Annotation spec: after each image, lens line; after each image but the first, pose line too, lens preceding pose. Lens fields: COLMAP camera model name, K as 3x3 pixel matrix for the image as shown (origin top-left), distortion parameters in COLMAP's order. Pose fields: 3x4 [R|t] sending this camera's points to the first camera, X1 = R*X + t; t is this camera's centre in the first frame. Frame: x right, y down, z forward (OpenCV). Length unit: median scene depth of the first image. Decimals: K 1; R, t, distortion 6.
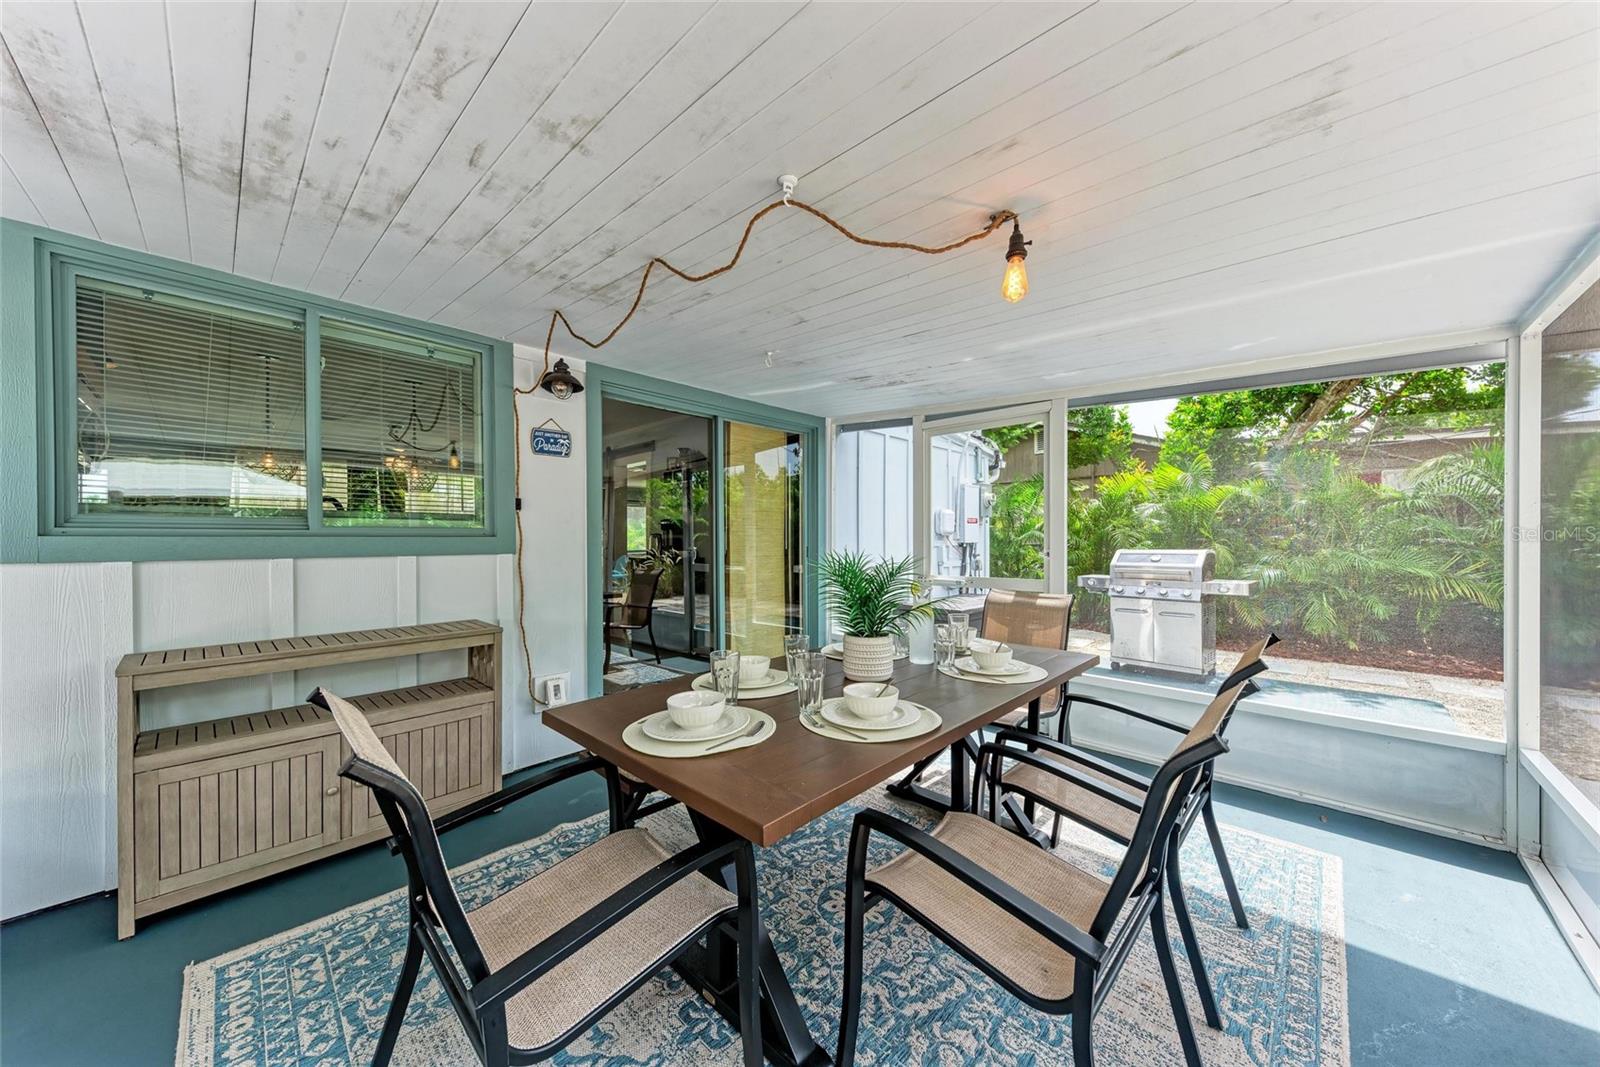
lens RADIAL K [[550.0, 0, 804.4], [0, 550.0, 536.7], [0, 0, 1]] dist [0.002390, 0.000143]
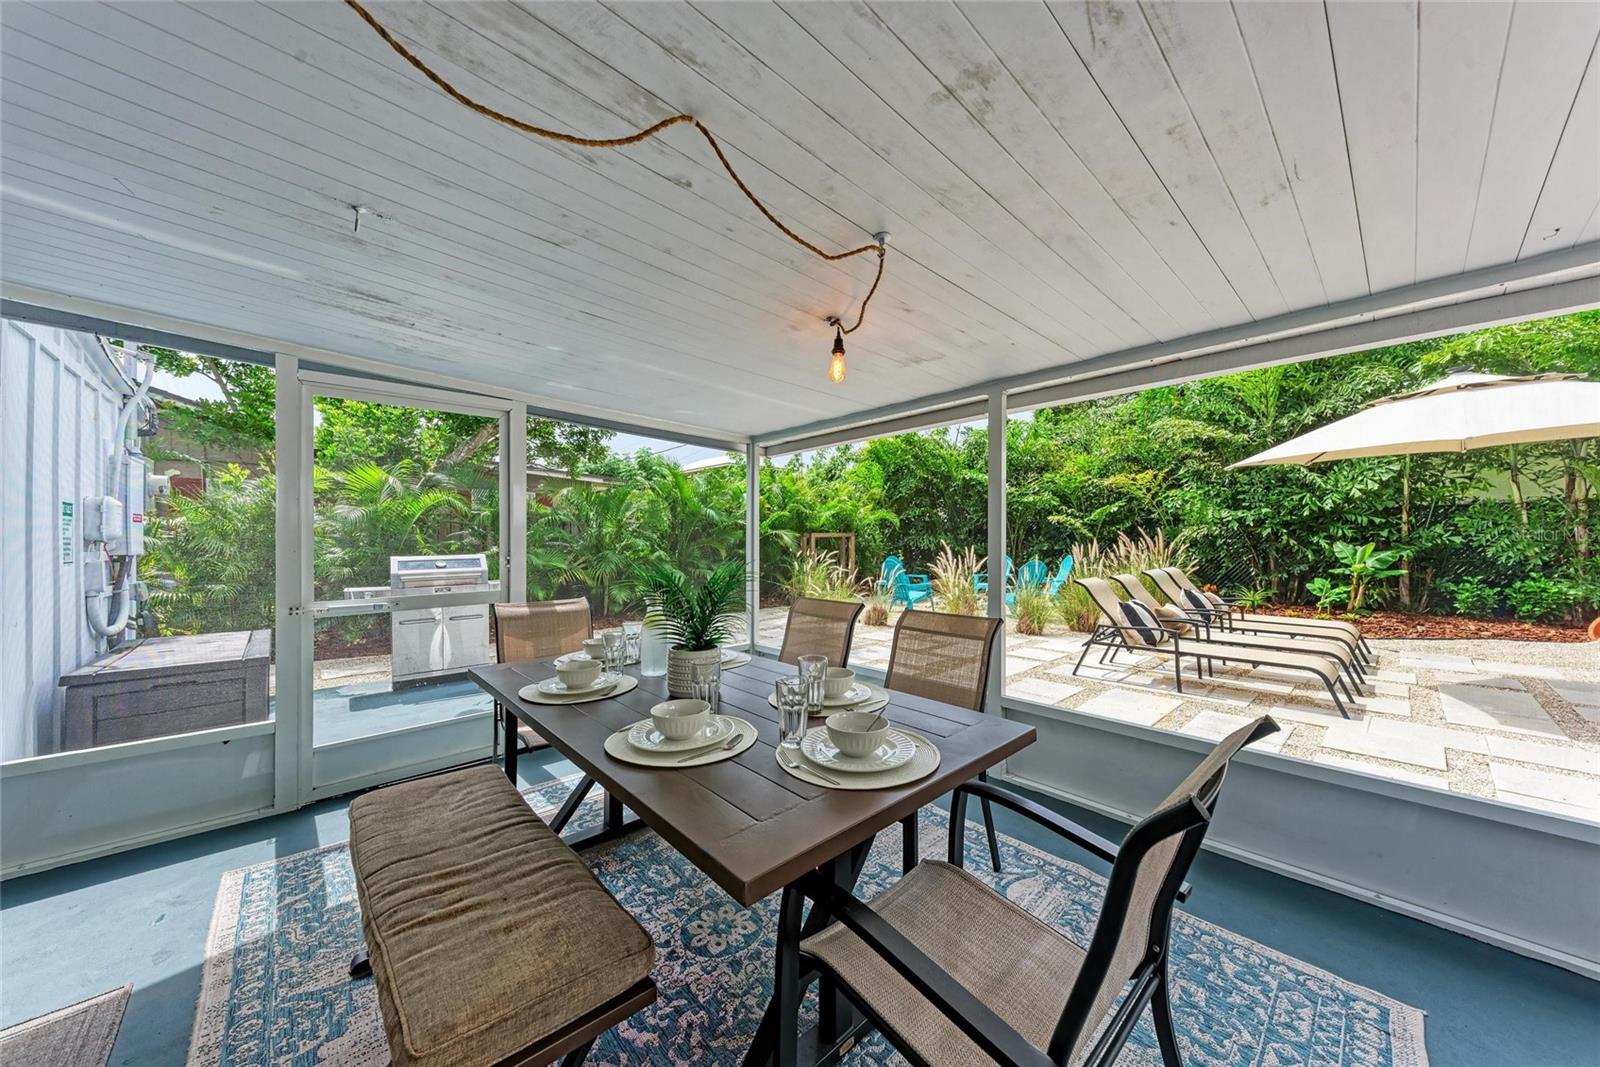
lens RADIAL K [[550.0, 0, 807.0], [0, 550.0, 535.8], [0, 0, 1]] dist [0.002390, 0.000143]
pose [[0.066623, 0.005869, 0.997761, -0.730067], [0.003821, 0.999974, -0.006138, -0.007493], [-0.997771, 0.004221, 0.066599, 0.664346]]
